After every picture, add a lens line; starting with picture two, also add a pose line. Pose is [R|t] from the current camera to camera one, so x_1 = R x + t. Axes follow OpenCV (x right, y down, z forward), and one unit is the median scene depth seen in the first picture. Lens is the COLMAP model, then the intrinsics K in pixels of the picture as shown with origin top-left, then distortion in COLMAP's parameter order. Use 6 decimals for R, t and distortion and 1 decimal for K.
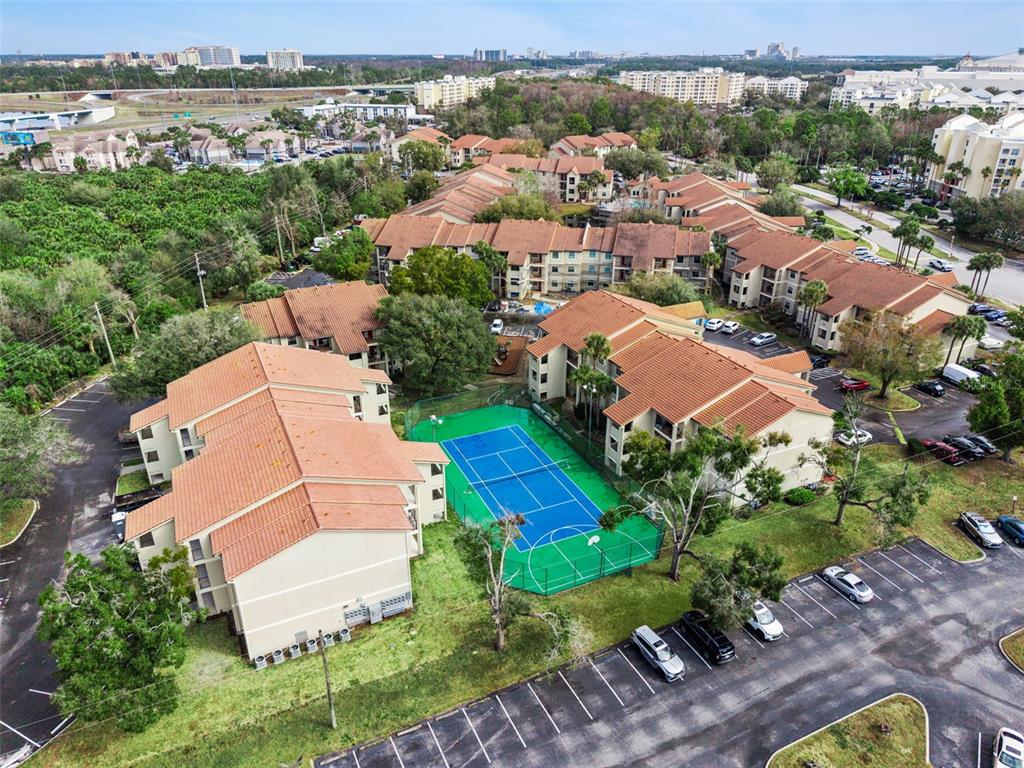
lens RADIAL K [[704.0, 0, 512.0], [0, 704.0, 384.0], [0, 0, 1]] dist [0.041567, -0.046422]
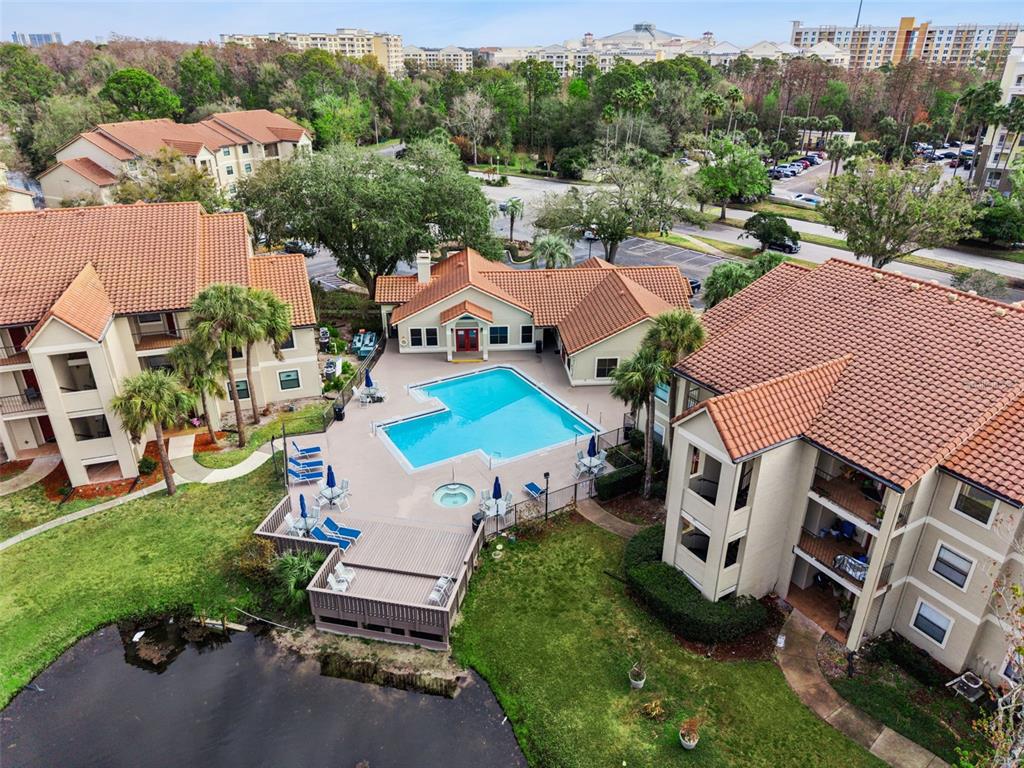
lens RADIAL K [[704.0, 0, 512.0], [0, 704.0, 384.0], [0, 0, 1]] dist [0.041567, -0.046422]
pose [[0.878164, -0.209445, 0.430071, 0.099547], [0.206752, 0.976924, 0.053597, -0.266167], [-0.431372, 0.041851, 0.901203, 0.792783]]
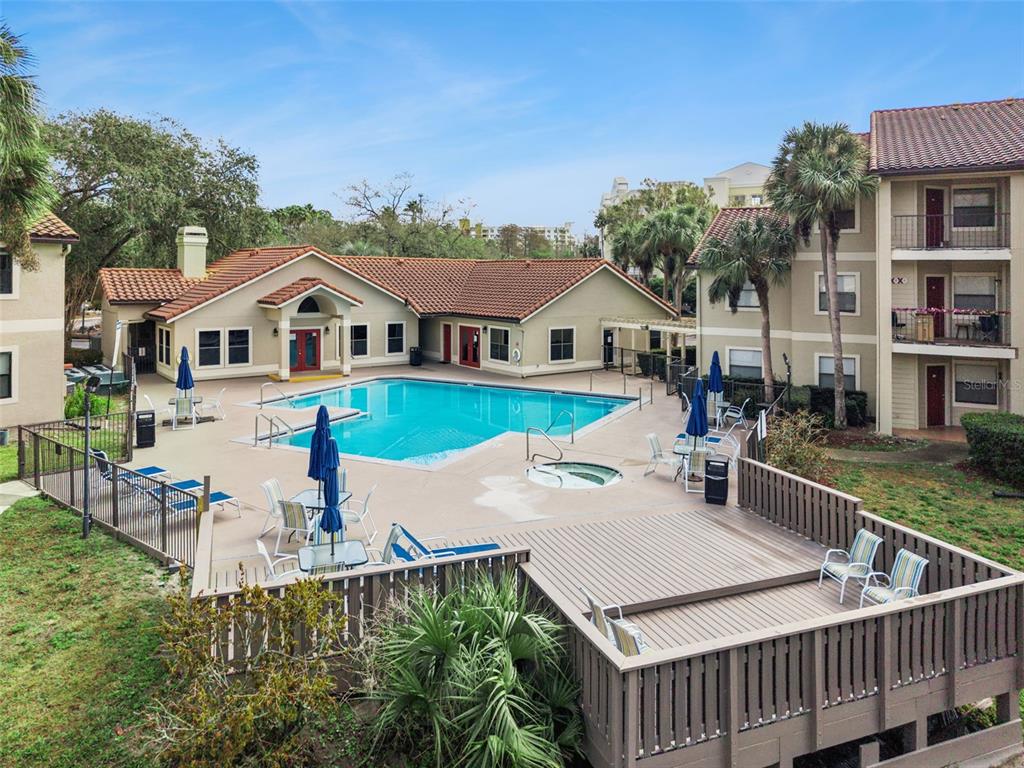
lens RADIAL K [[713.2, 0, 512.0], [0, 713.2, 384.0], [0, 0, 1]] dist [0.005057, -0.000446]
pose [[0.457449, -0.123963, 0.880553, 0.088073], [0.377306, 0.923736, -0.065969, -0.240770], [-0.805221, 0.362416, 0.469334, 0.917891]]
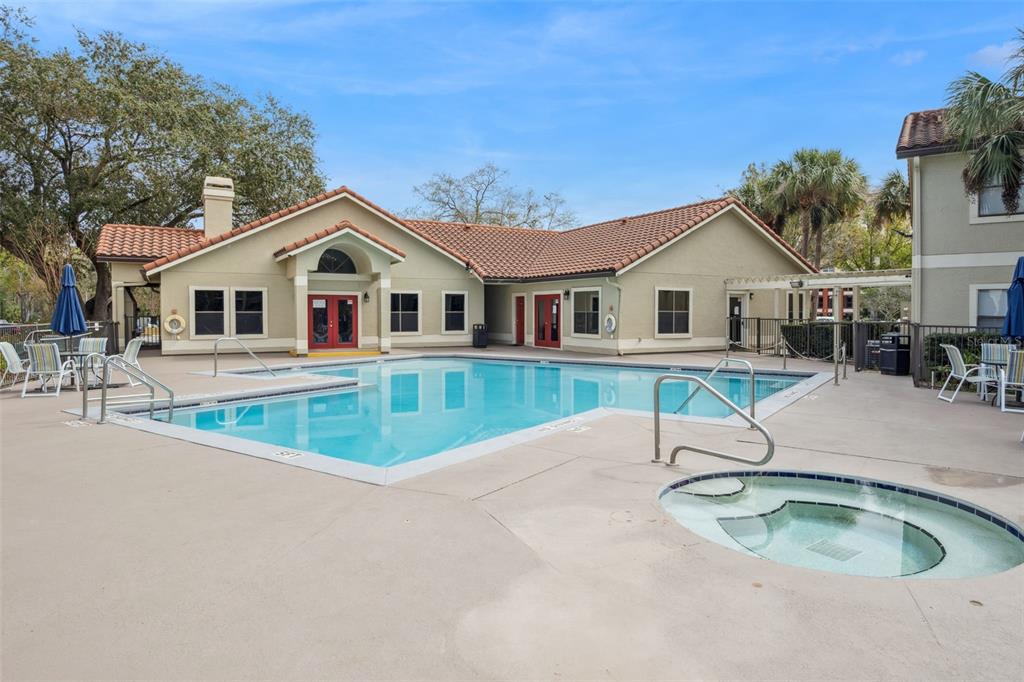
lens RADIAL K [[592.1, 0, 494.3], [0, 592.1, 352.6], [0, 0, 1]] dist [-0.000849, -0.000504]
pose [[0.603332, -0.039872, 0.796493, 0.134358], [0.348187, 0.911699, -0.218107, -0.238646], [-0.717465, 0.408919, 0.563940, 0.946238]]
